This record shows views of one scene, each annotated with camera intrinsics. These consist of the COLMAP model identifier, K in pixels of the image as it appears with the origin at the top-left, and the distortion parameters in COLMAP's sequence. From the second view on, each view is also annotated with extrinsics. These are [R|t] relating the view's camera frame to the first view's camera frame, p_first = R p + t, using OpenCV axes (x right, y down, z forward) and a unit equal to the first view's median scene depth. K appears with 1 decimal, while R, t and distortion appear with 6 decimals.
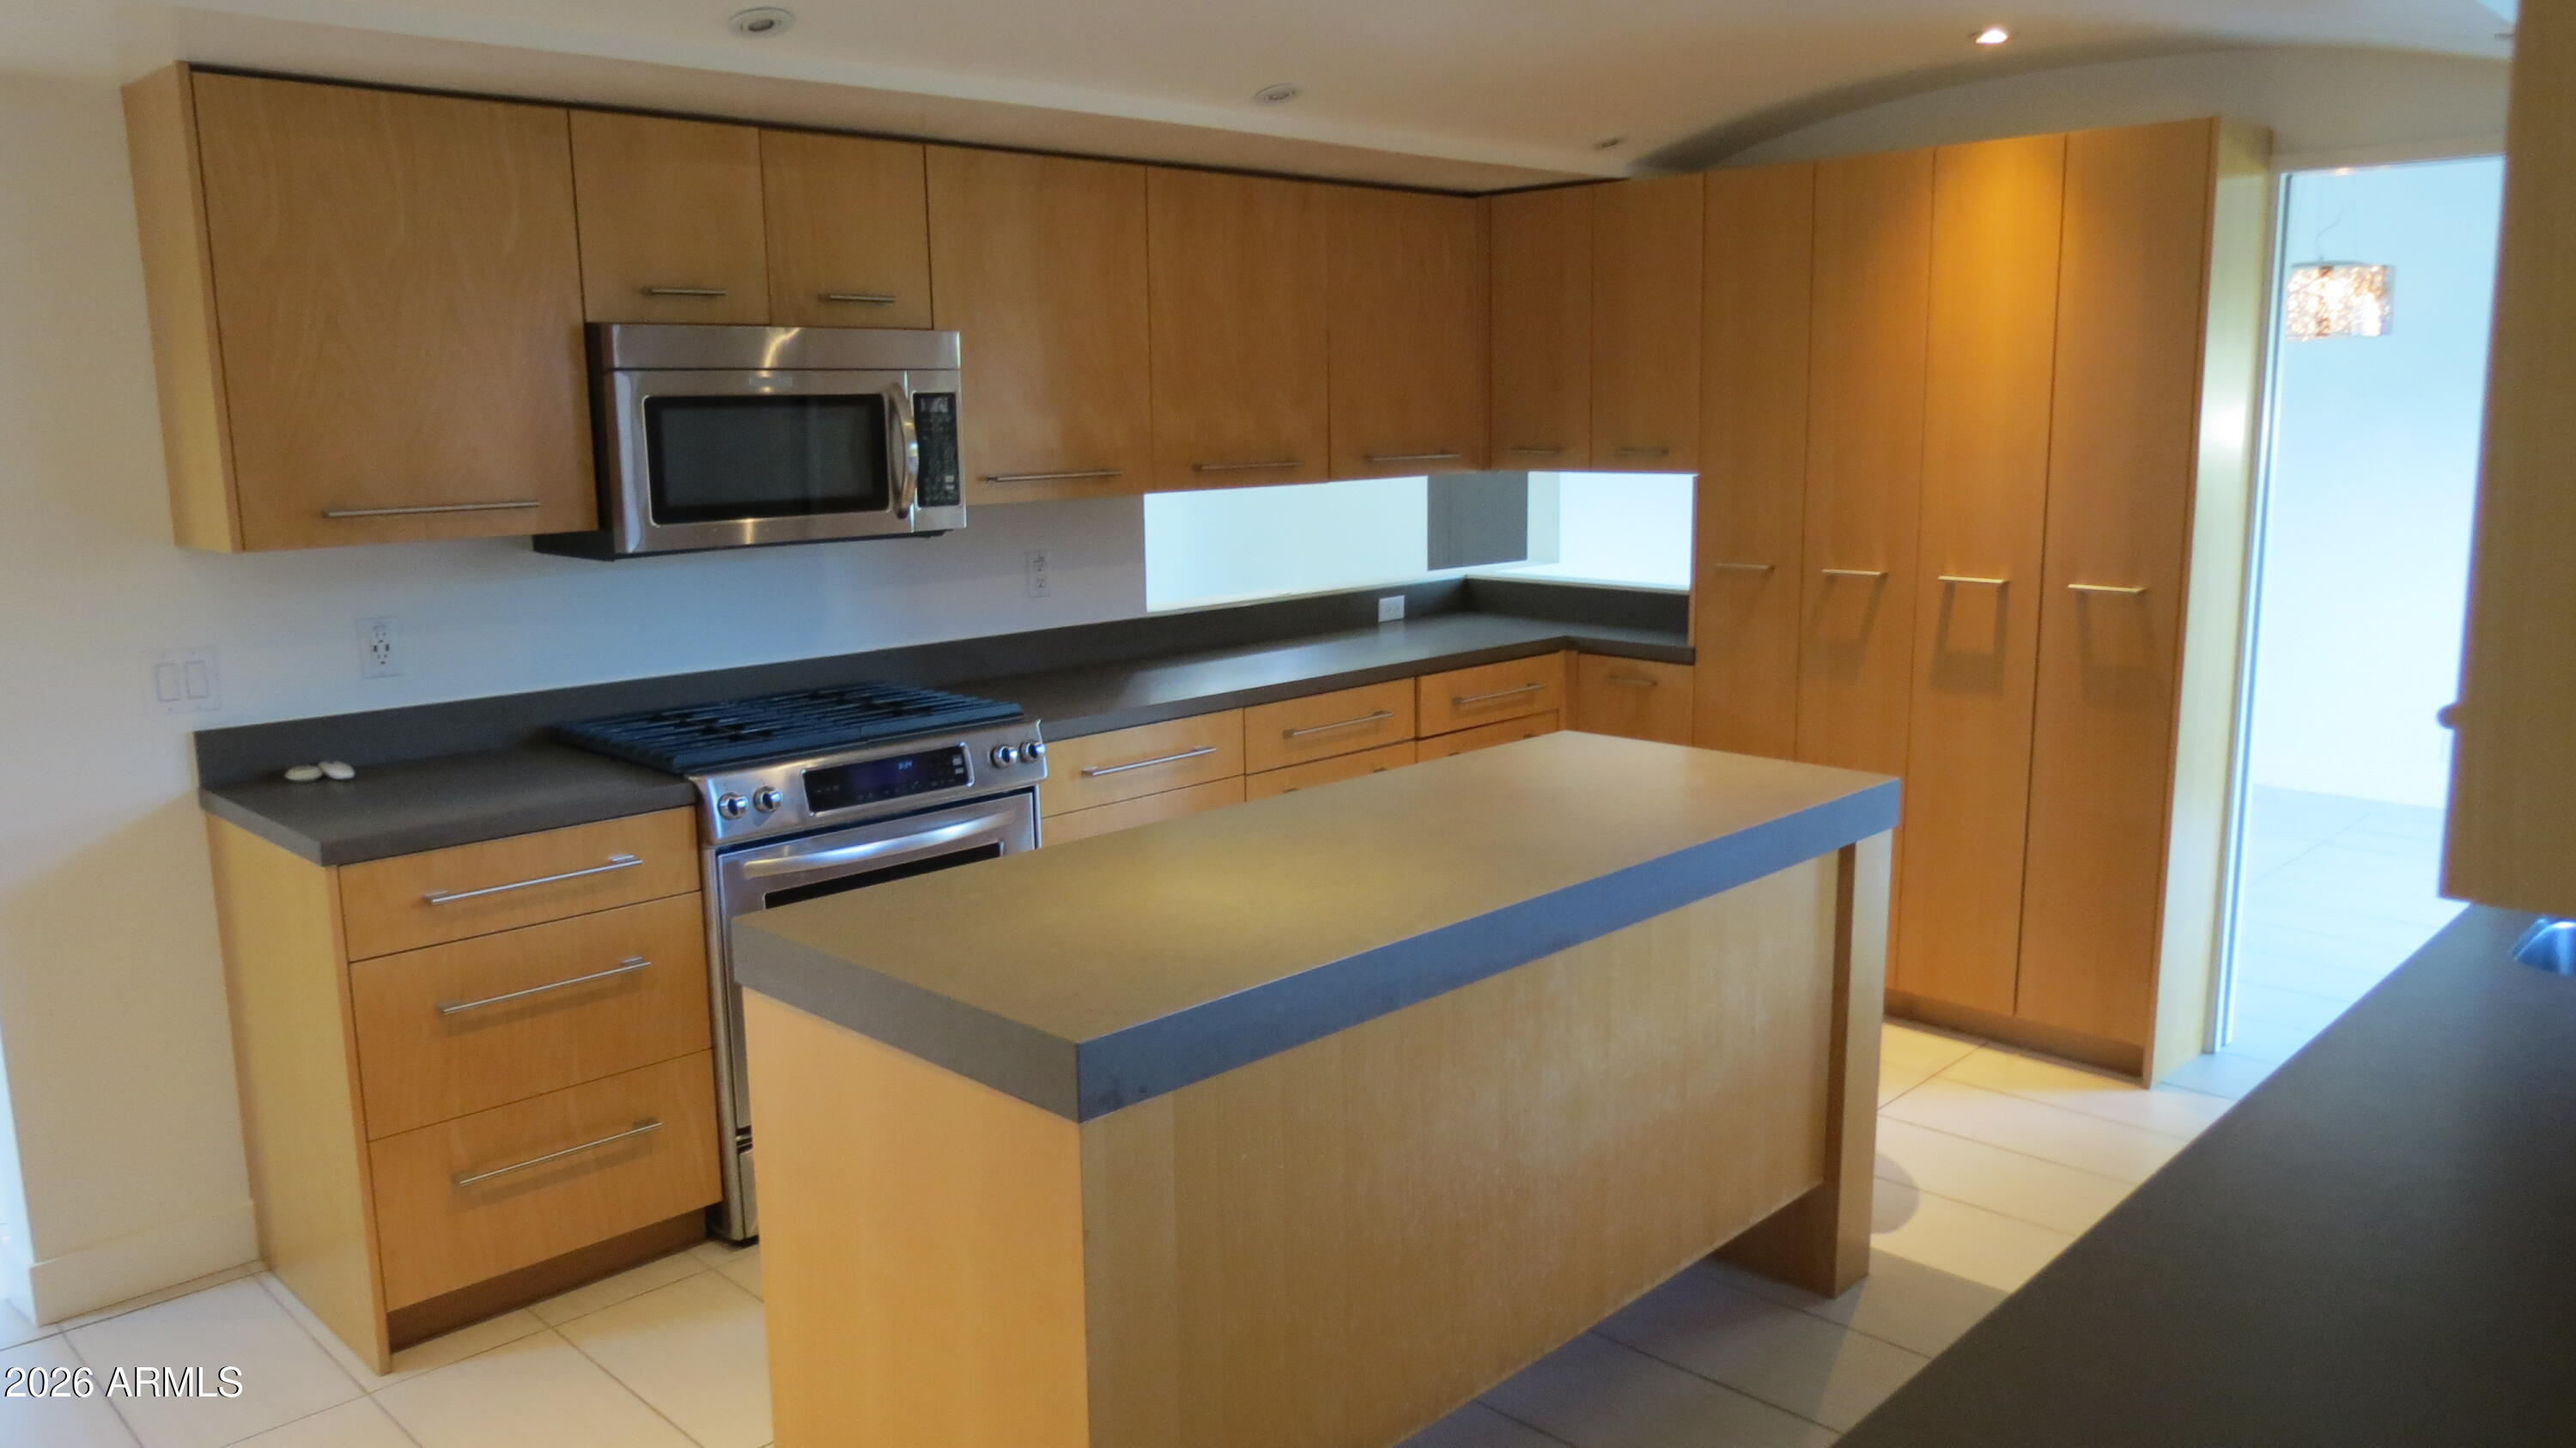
lens RADIAL K [[1826.9, 0, 1293.9], [0, 1826.9, 732.3], [0, 0, 1]] dist [-0.025082, 0.012173]
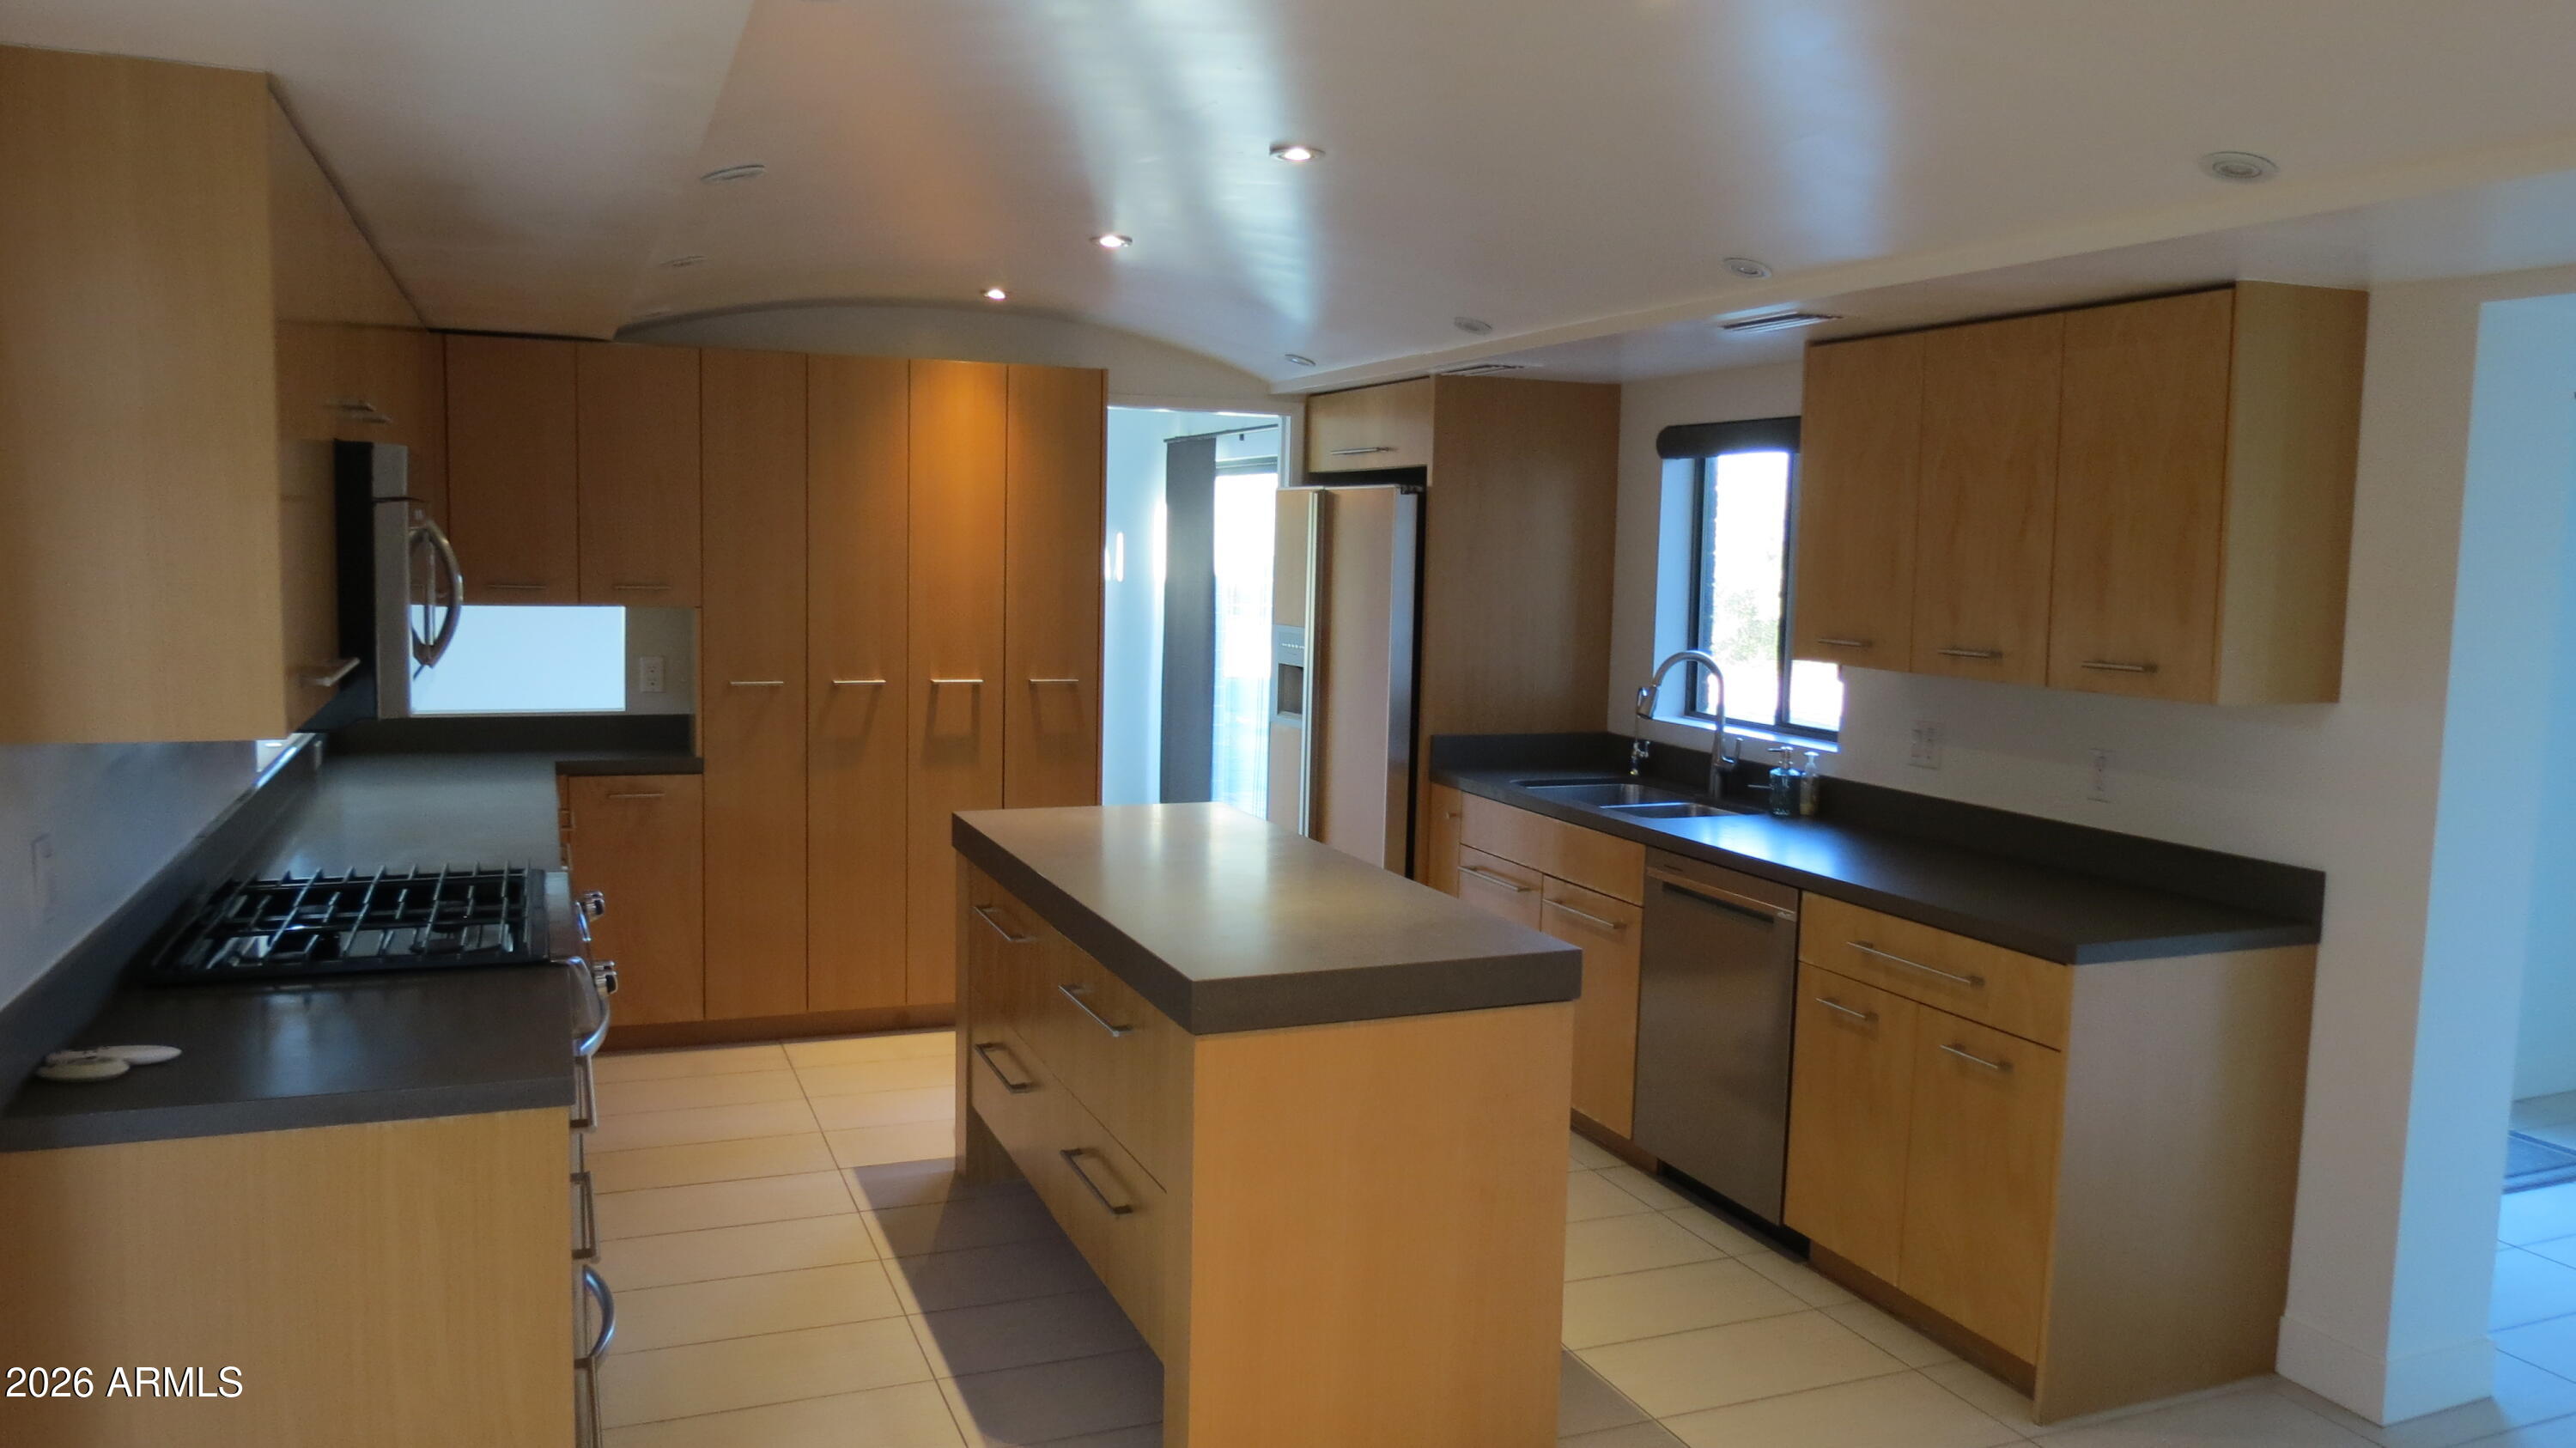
lens RADIAL K [[1826.9, 0, 1293.9], [0, 1826.9, 732.3], [0, 0, 1]] dist [-0.025082, 0.012173]
pose [[0.394126, -0.077347, 0.915796, -0.727358], [0.136263, 0.990357, 0.025001, -0.043693], [-0.908899, 0.114936, 0.400865, 0.226696]]
